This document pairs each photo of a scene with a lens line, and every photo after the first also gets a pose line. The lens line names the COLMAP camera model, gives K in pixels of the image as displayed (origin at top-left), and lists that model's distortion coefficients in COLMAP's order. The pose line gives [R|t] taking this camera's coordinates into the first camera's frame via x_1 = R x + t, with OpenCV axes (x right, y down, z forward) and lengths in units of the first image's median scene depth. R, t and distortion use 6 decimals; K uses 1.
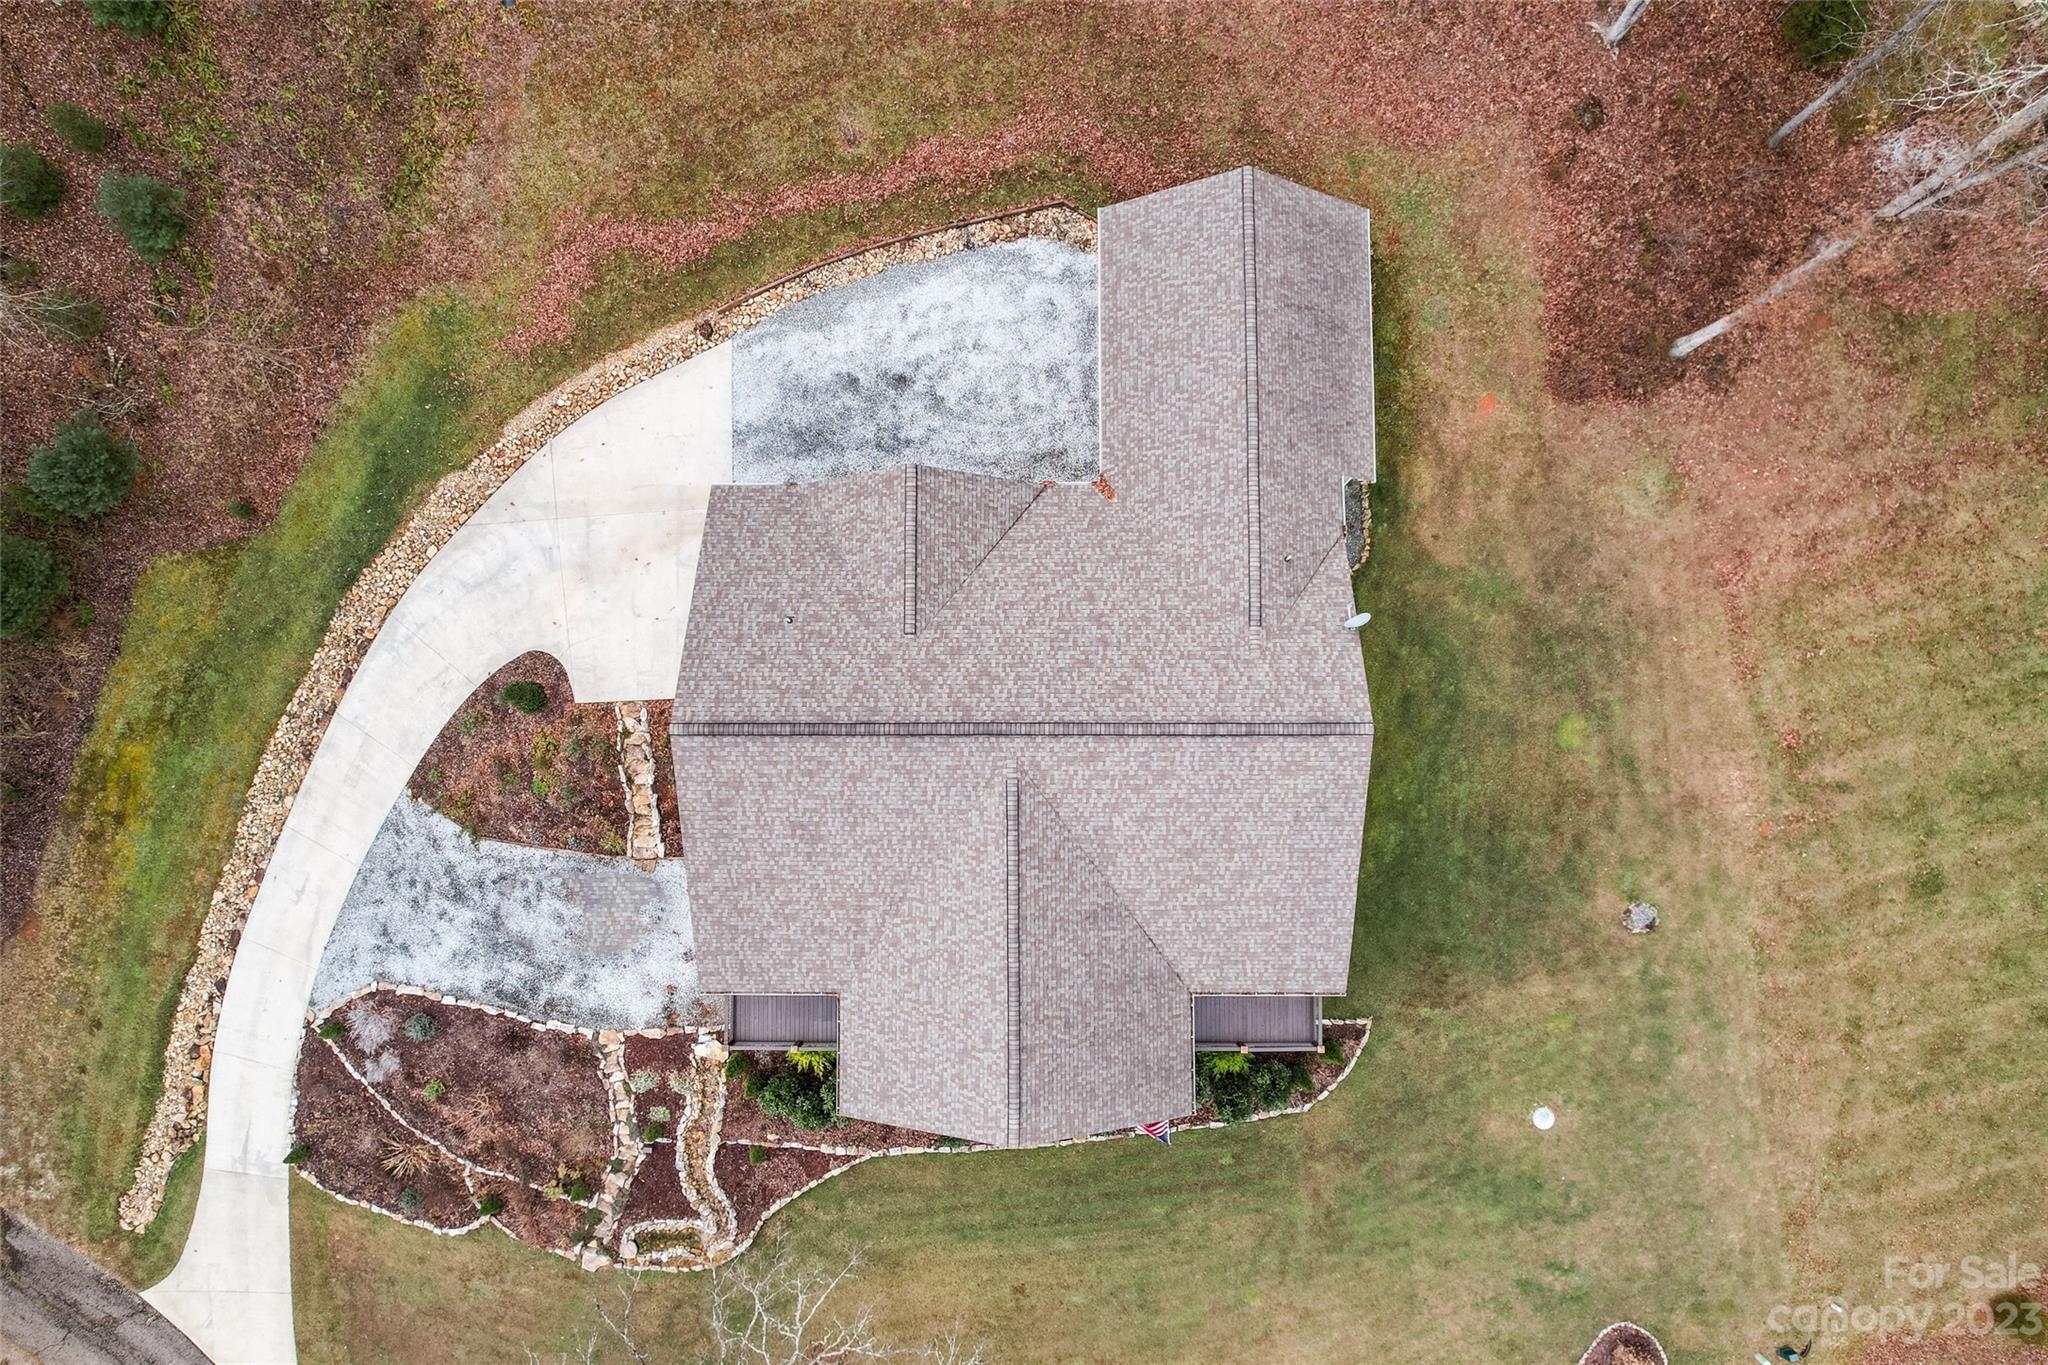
lens RADIAL K [[1313.6, 0, 1024.4], [0, 1313.6, 676.9], [0, 0, 1]] dist [-0.072099, 0.064149]
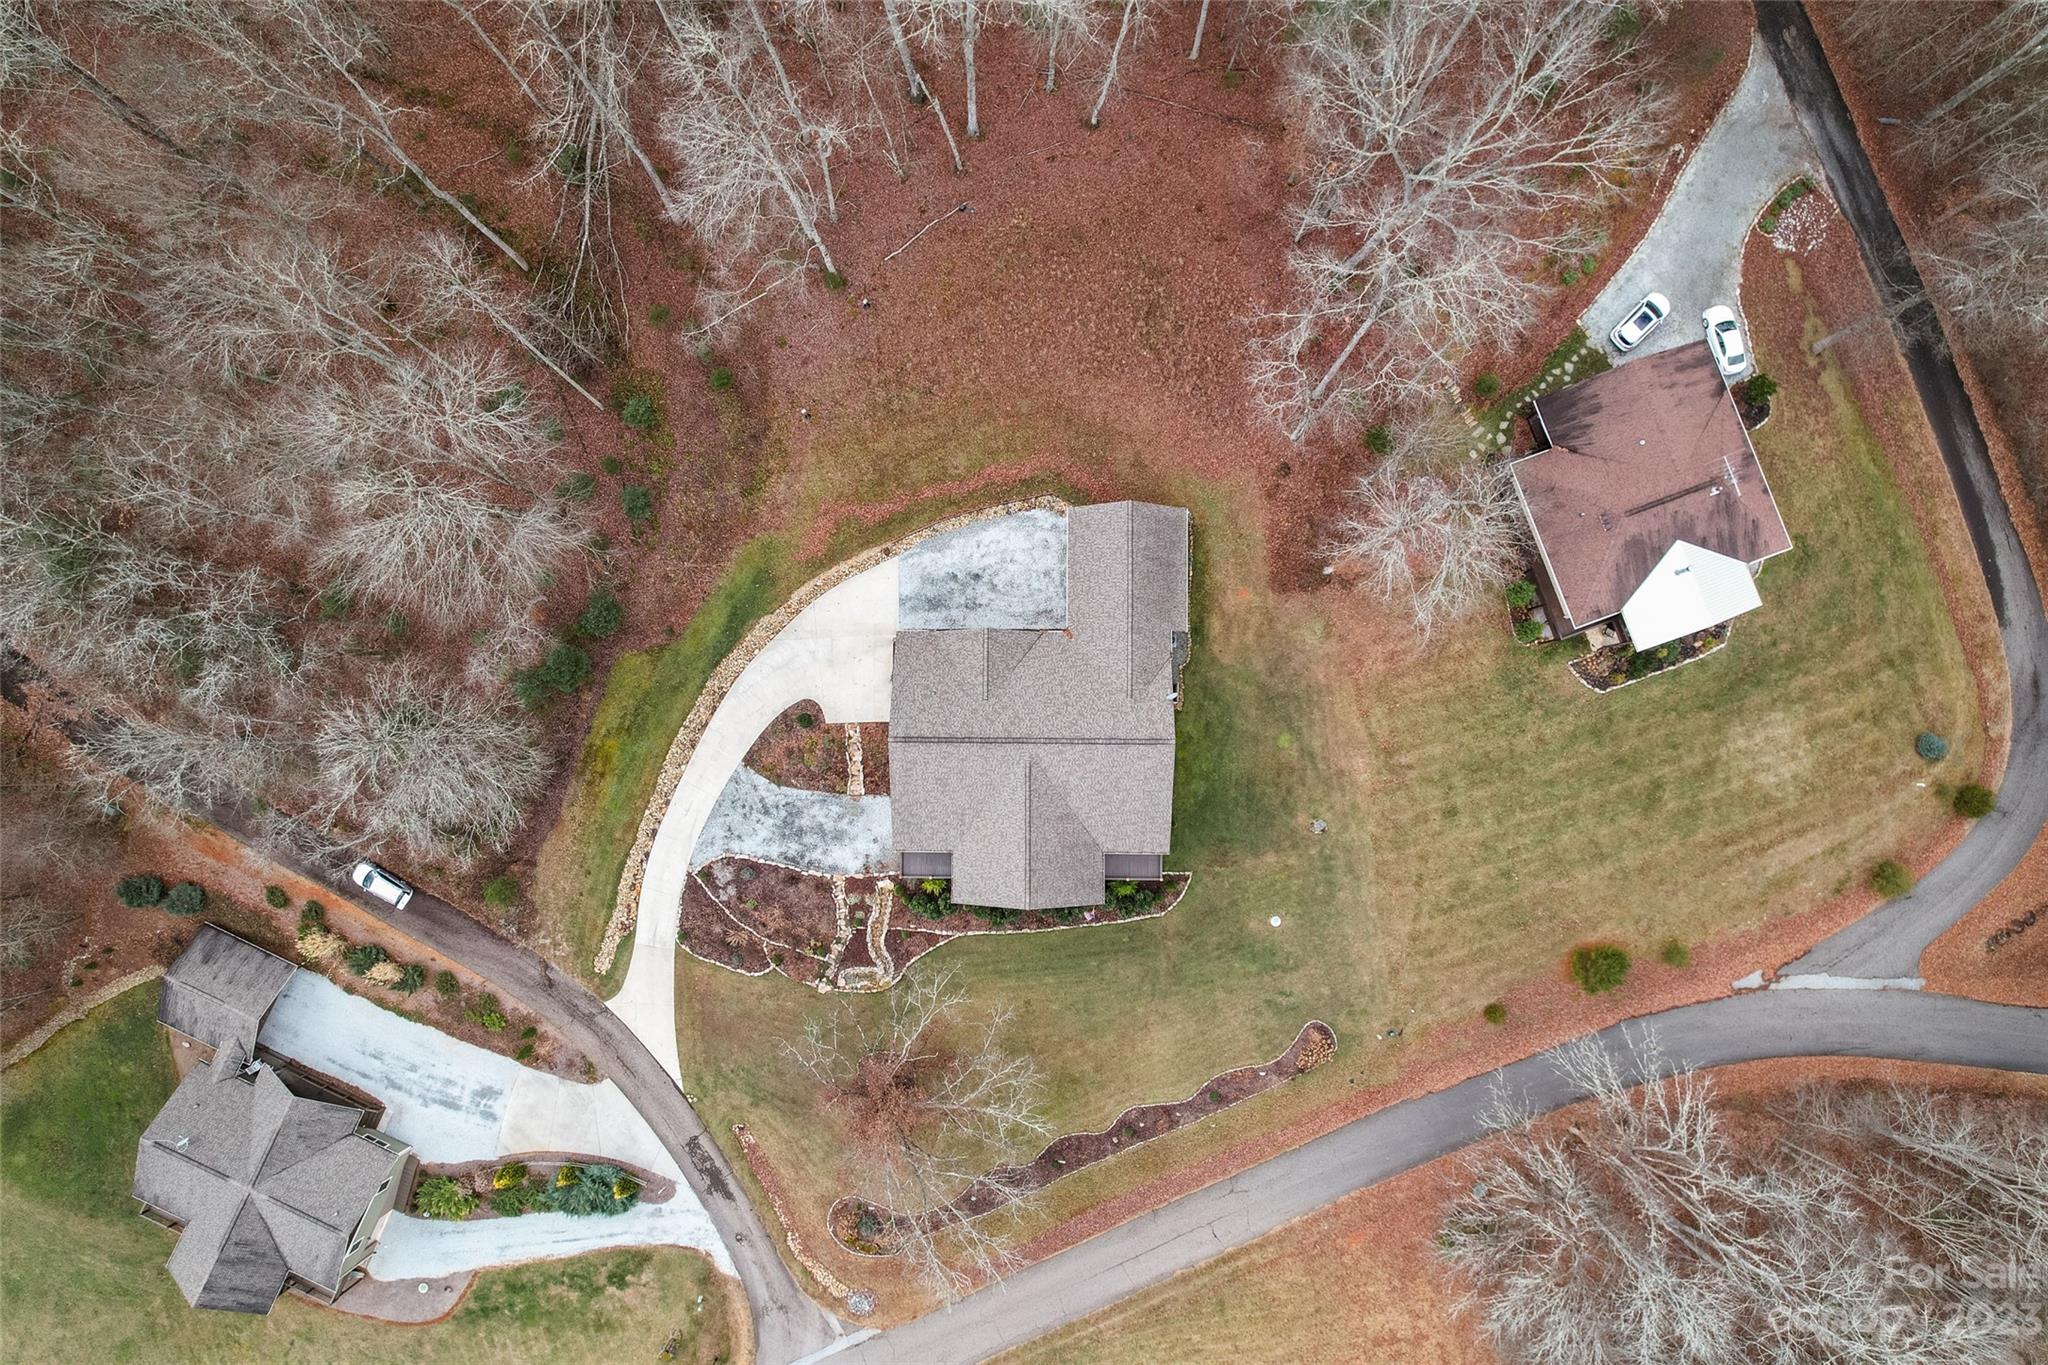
lens RADIAL K [[1313.6, 0, 1022.0], [0, 1313.6, 673.3], [0, 0, 1]] dist [-0.072099, 0.064149]
pose [[0.999963, 0.007877, -0.003574, -0.010281], [-0.007792, 0.999702, 0.023152, -0.115748], [0.003755, -0.023123, 0.999726, -1.175962]]
